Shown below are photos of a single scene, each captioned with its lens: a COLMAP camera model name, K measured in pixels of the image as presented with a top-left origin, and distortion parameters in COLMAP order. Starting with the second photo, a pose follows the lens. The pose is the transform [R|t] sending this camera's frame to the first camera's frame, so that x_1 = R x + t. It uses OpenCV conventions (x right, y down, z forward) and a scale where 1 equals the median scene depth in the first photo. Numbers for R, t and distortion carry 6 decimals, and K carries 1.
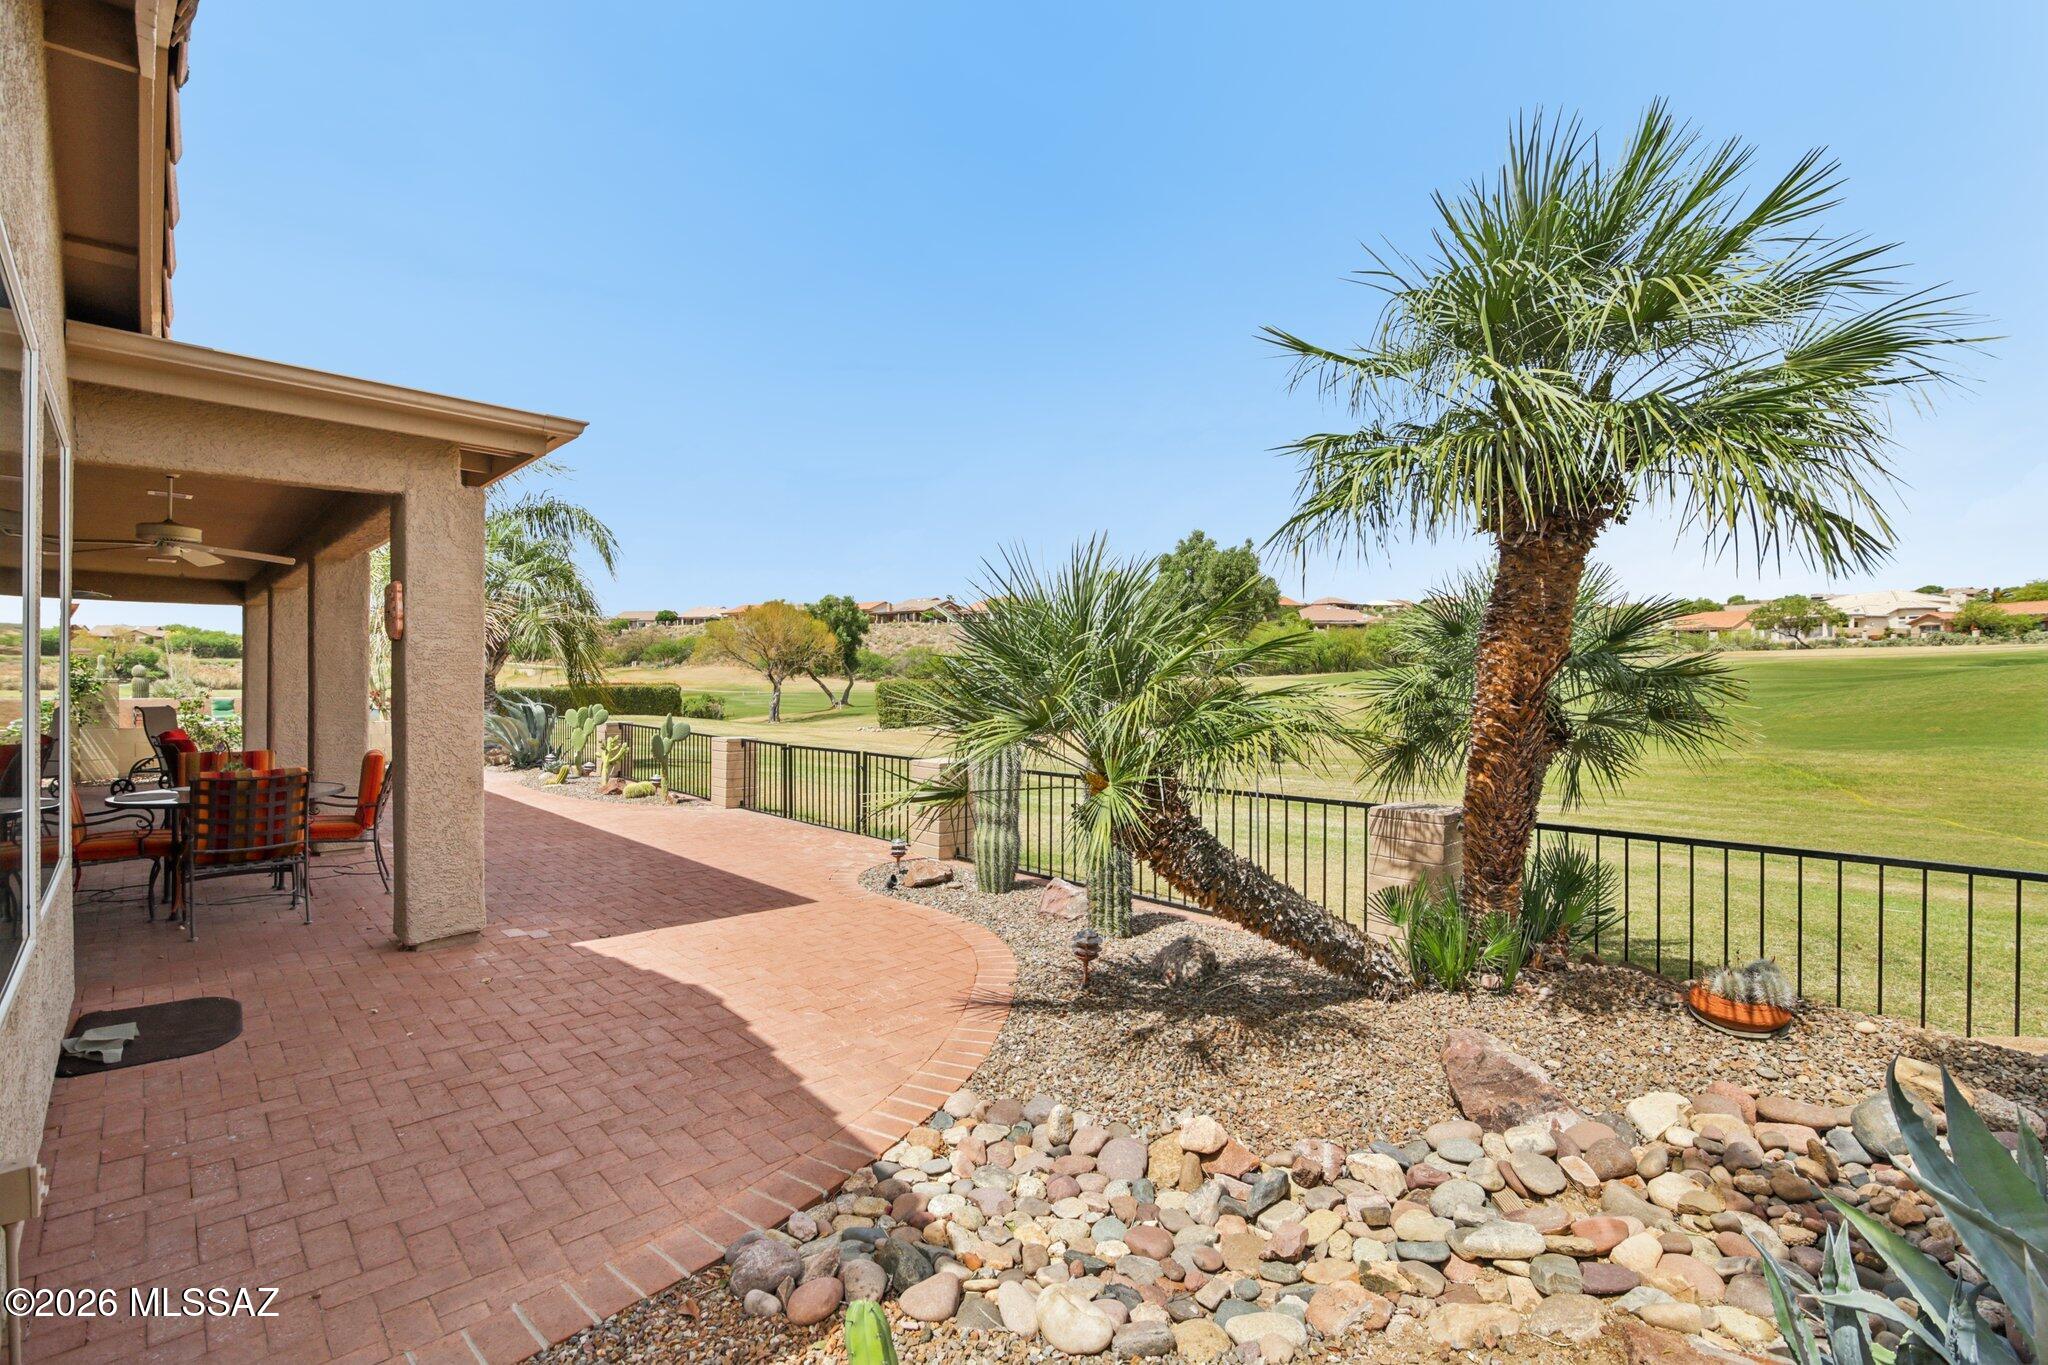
lens RADIAL K [[933.3, 0, 1024.0], [0, 933.3, 682.5], [0, 0, 1]] dist [-0.018509, -0.000325]
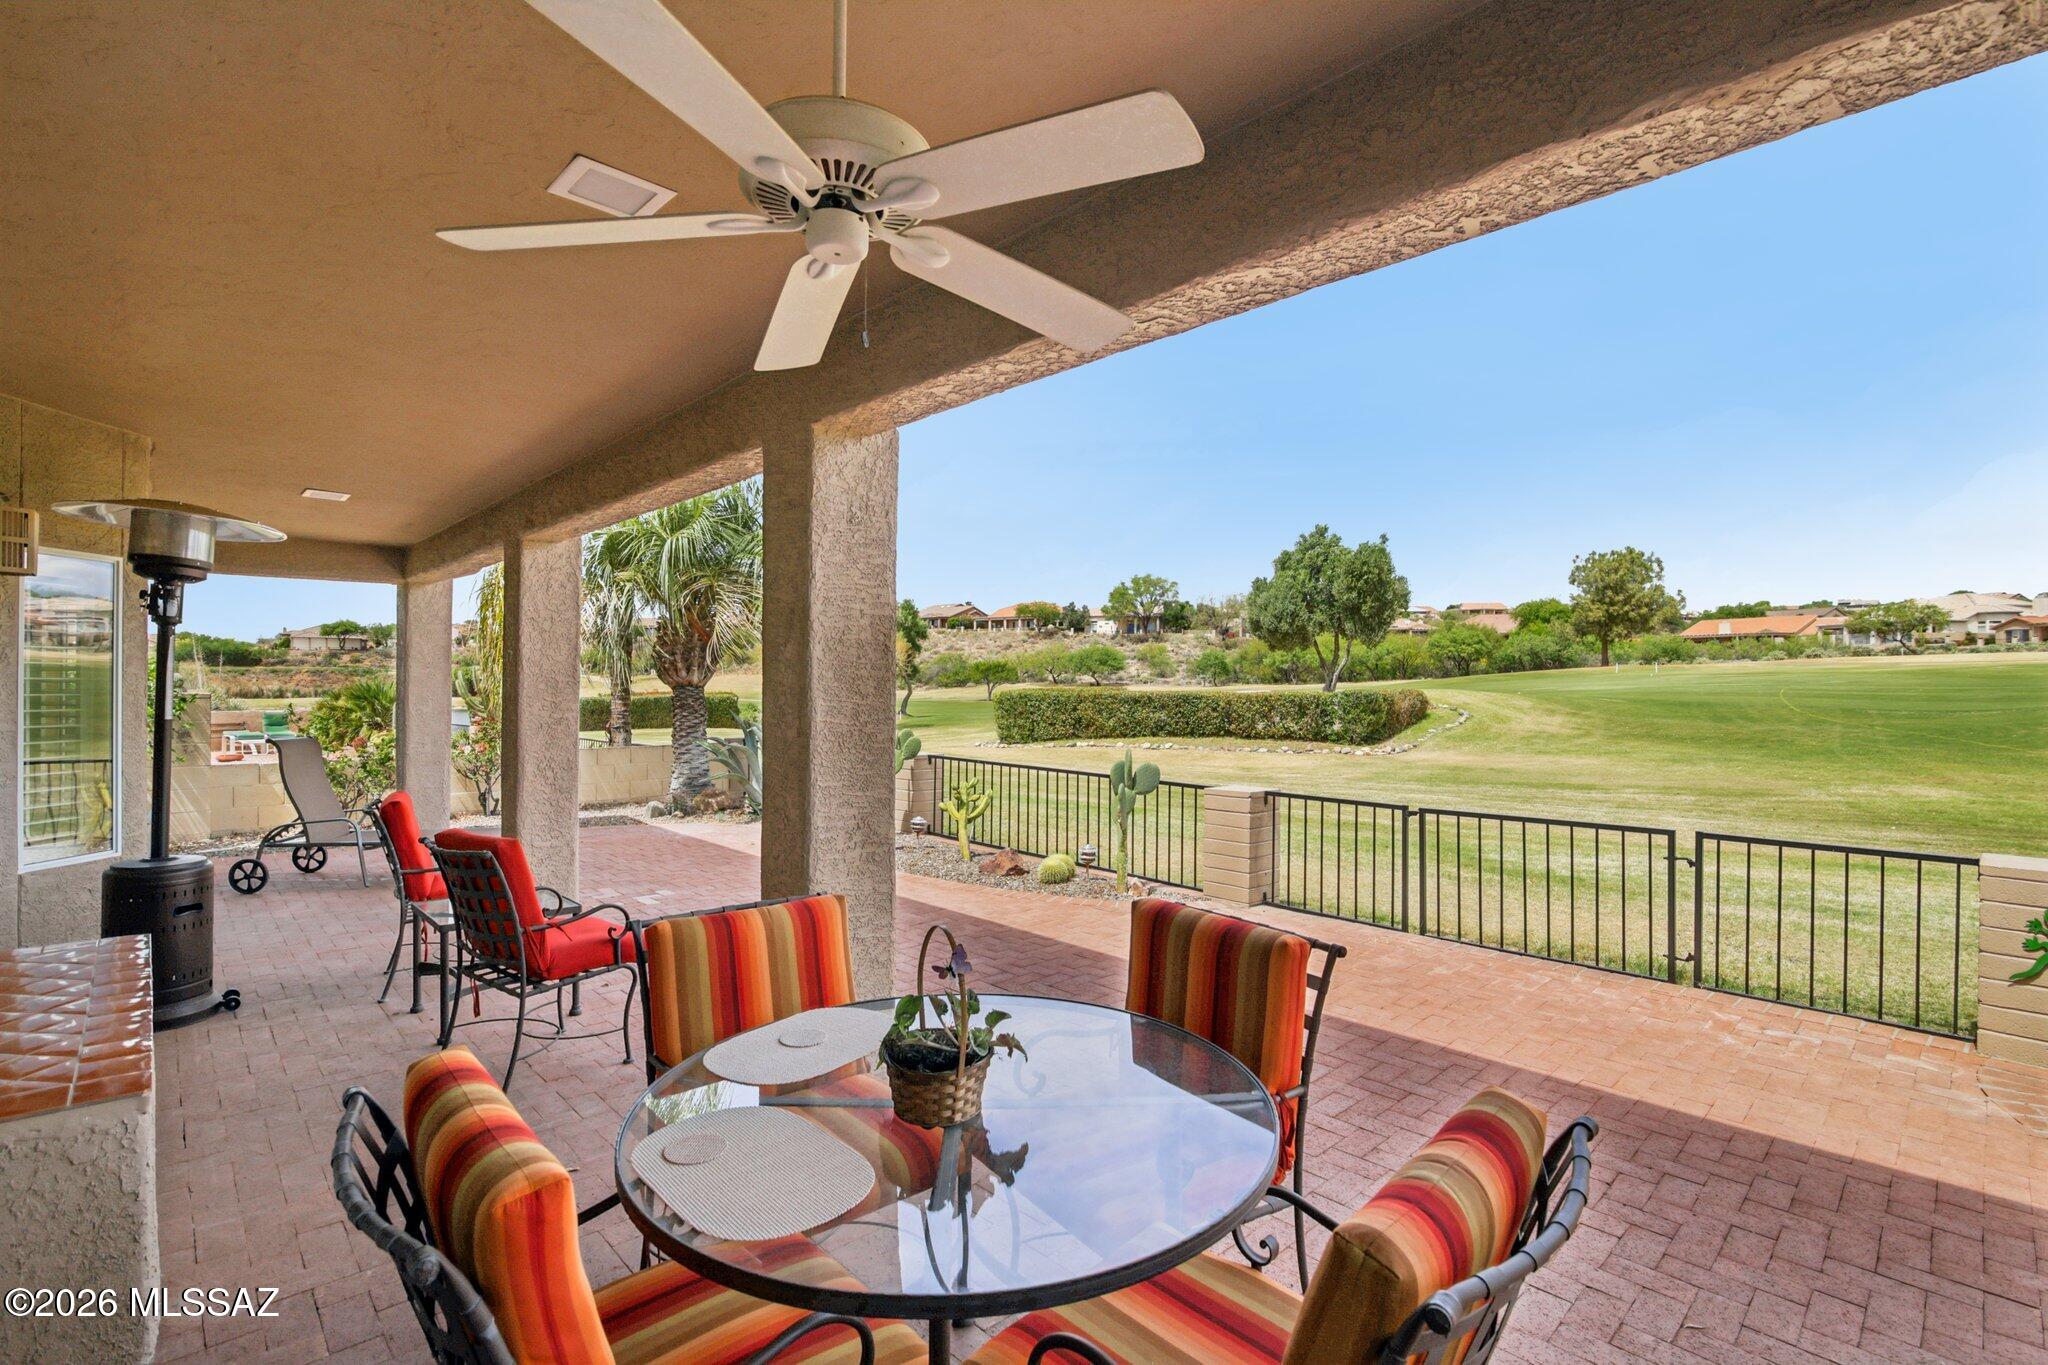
lens RADIAL K [[933.3, 0, 1024.0], [0, 933.3, 682.5], [0, 0, 1]] dist [-0.018509, -0.000325]
pose [[0.999992, -0.001018, -0.003923, -0.101668], [0.000987, 0.999967, -0.008019, -0.001499], [0.003931, 0.008015, 0.999960, 0.085118]]
